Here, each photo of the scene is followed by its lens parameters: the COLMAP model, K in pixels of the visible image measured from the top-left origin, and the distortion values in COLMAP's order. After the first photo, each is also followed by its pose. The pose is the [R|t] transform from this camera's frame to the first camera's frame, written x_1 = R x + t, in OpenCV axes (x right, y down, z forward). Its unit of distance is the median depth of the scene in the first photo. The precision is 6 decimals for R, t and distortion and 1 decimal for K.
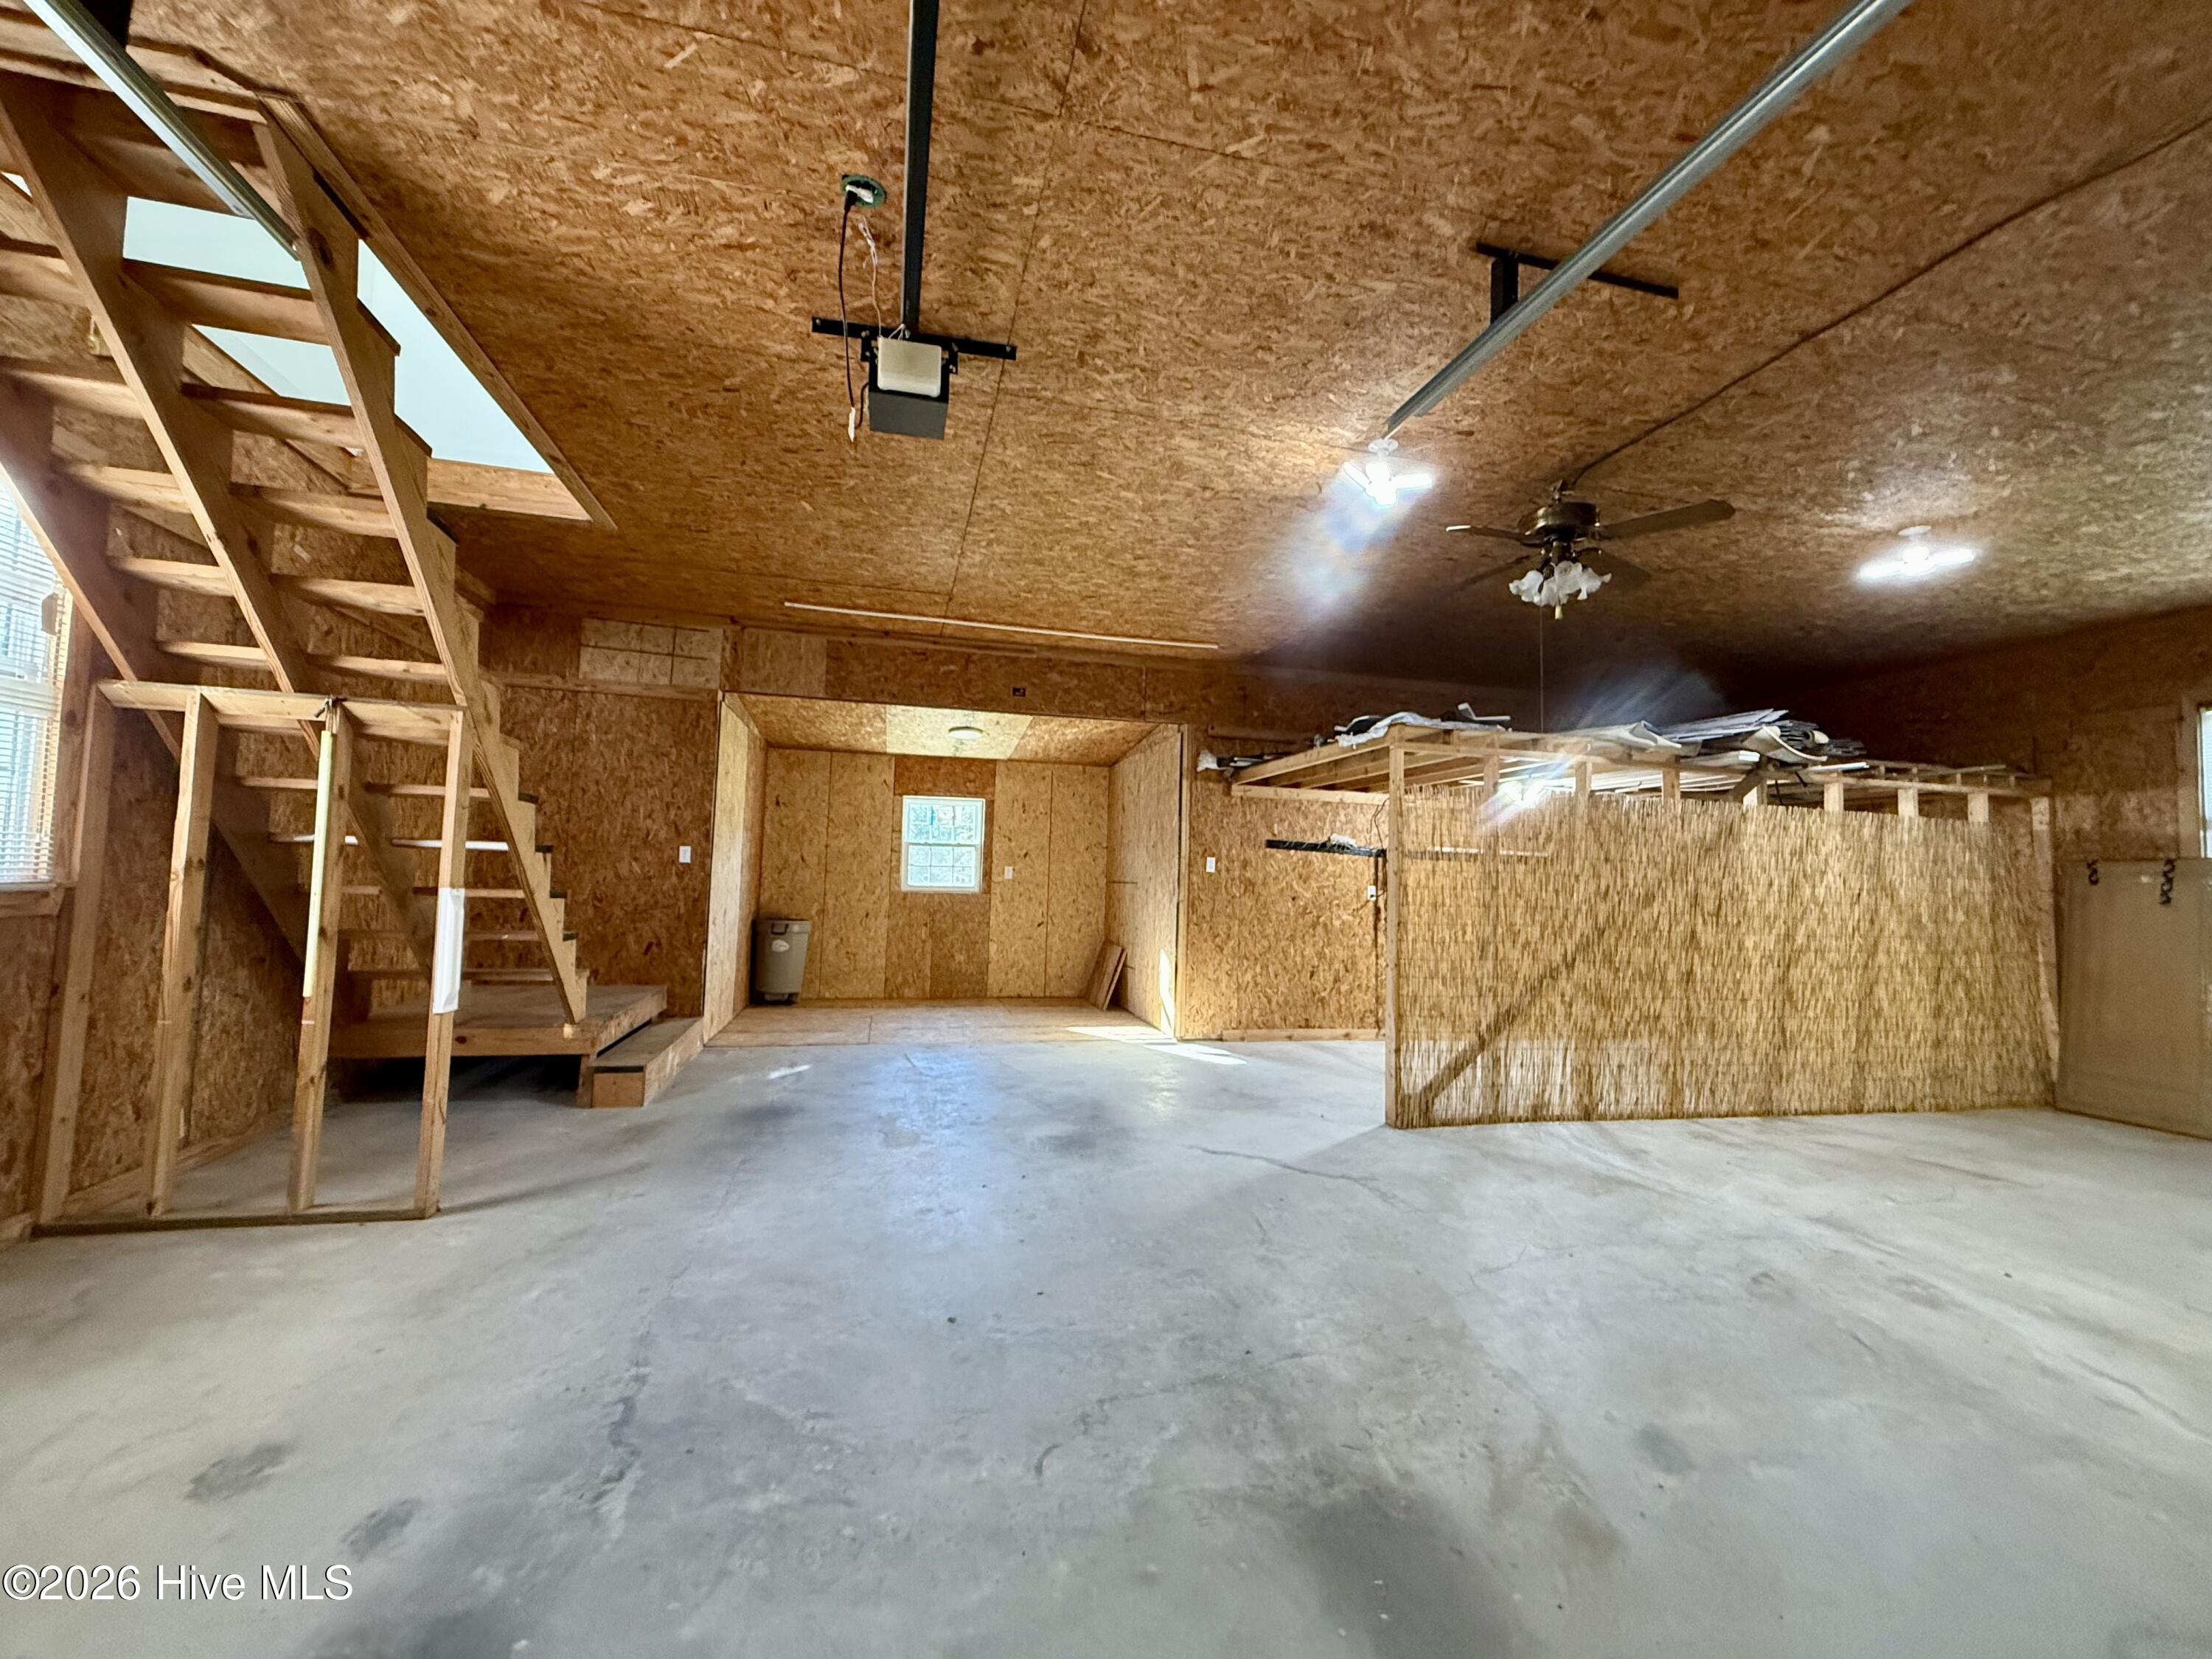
lens RADIAL K [[878.9, 0, 1102.3], [0, 878.9, 828.3], [0, 0, 1]] dist [0.000029, 0.000008]
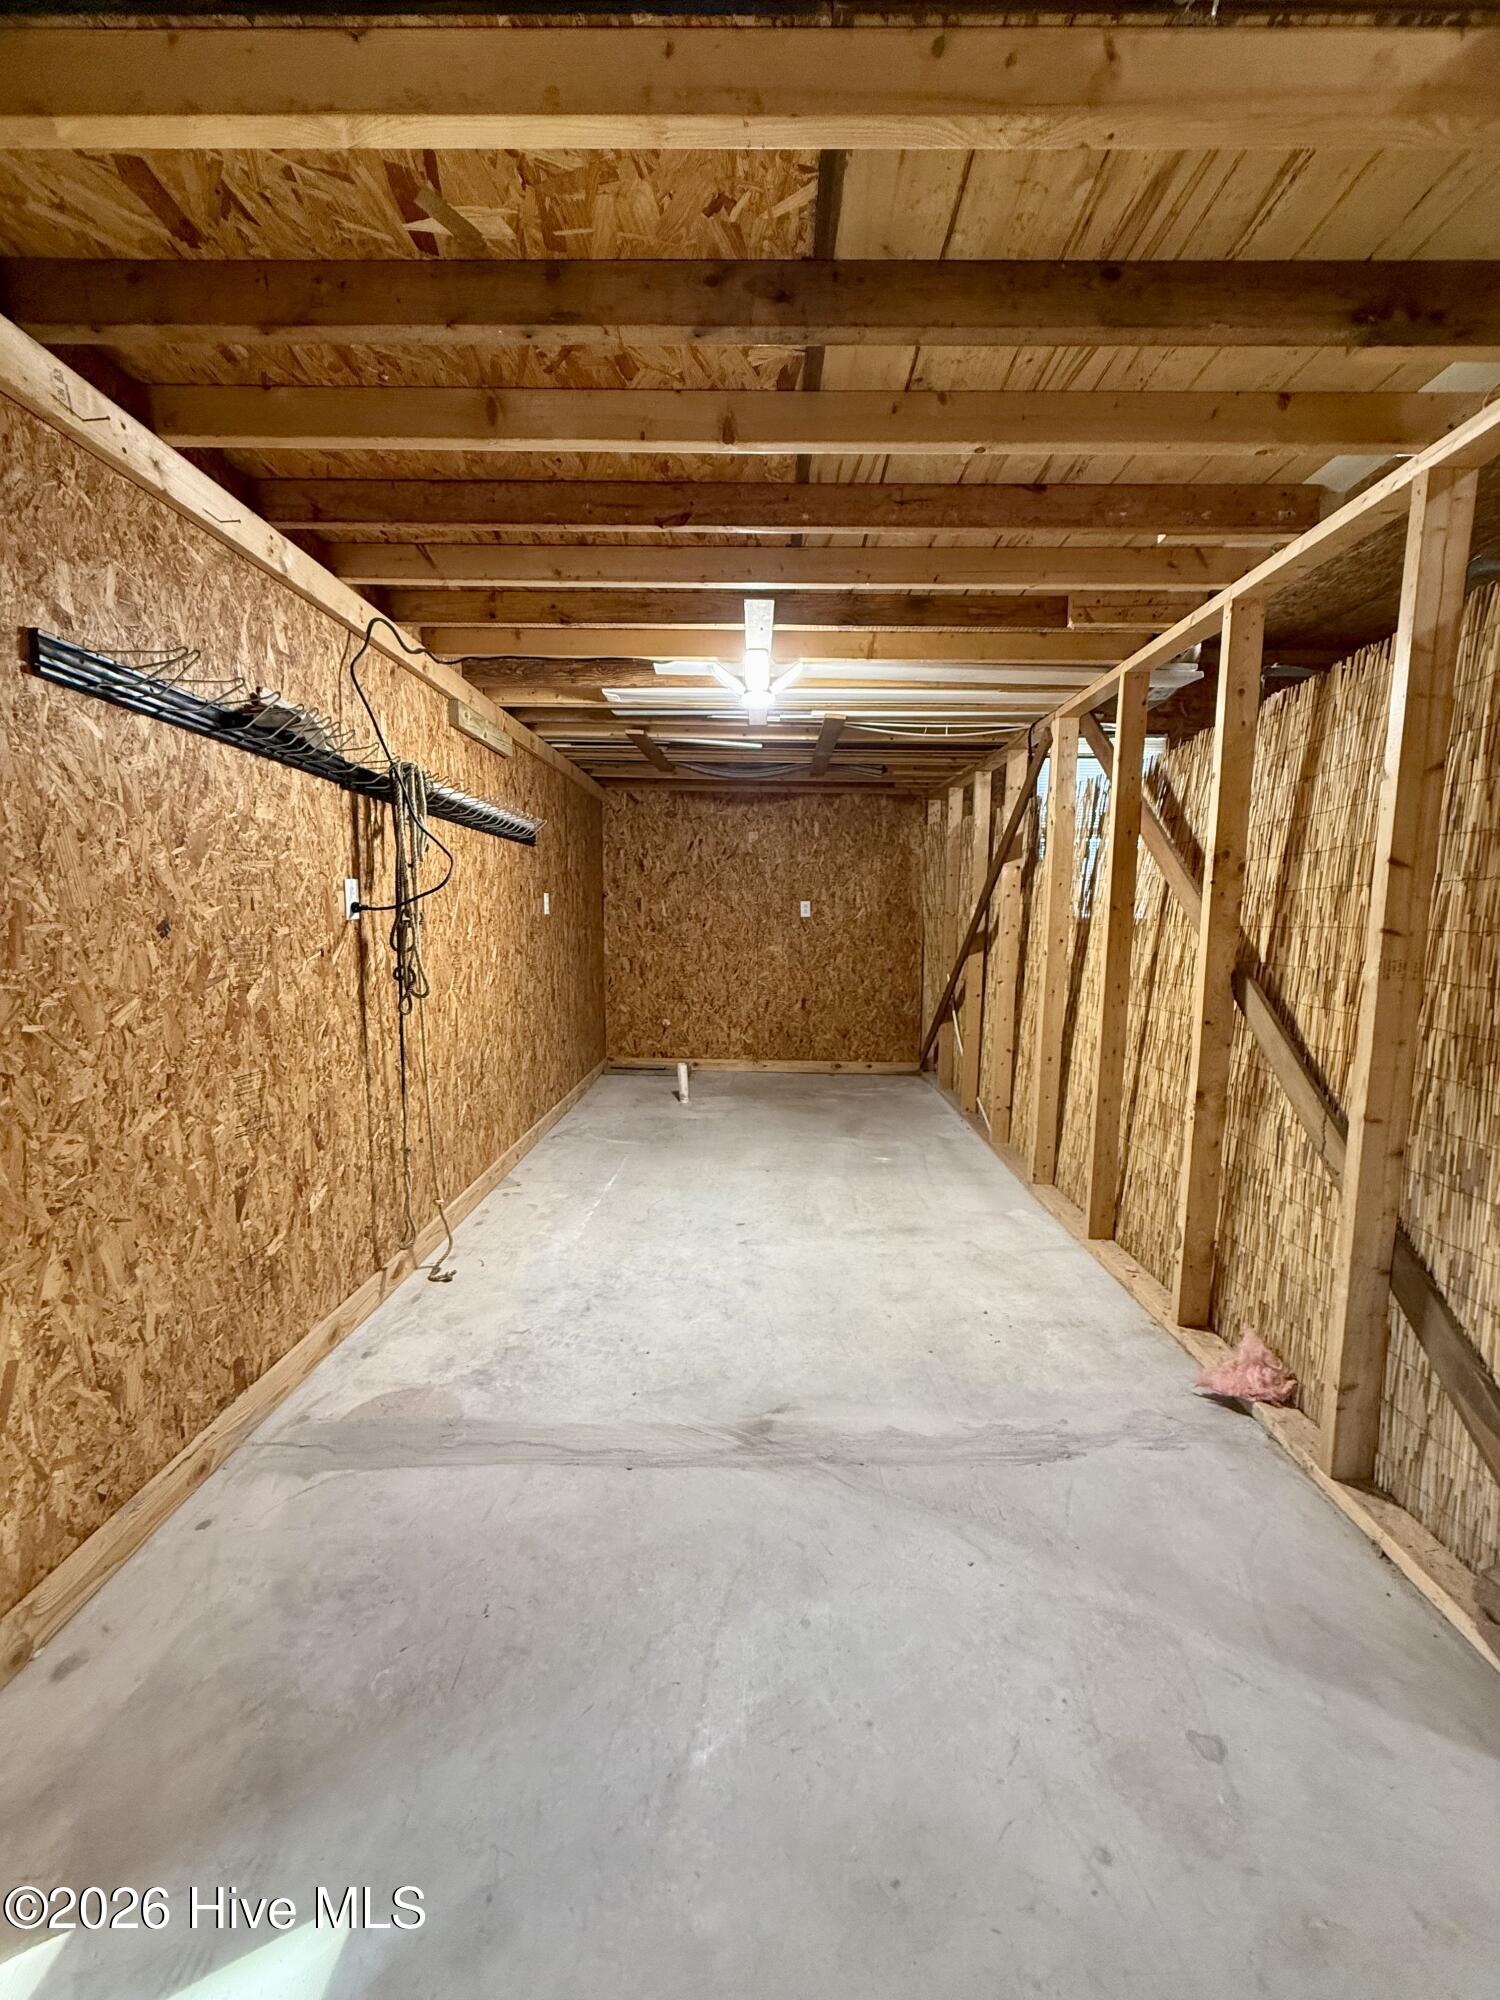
lens RADIAL K [[793.3, 0, 750.7], [0, 793.3, 997.0], [0, 0, 1]] dist [-0.000336, 0.000070]
pose [[0.244260, -0.133104, 0.960531, 0.057008], [-0.062627, 0.986302, 0.152601, 0.066243], [-0.967685, -0.097430, 0.232578, 0.942255]]
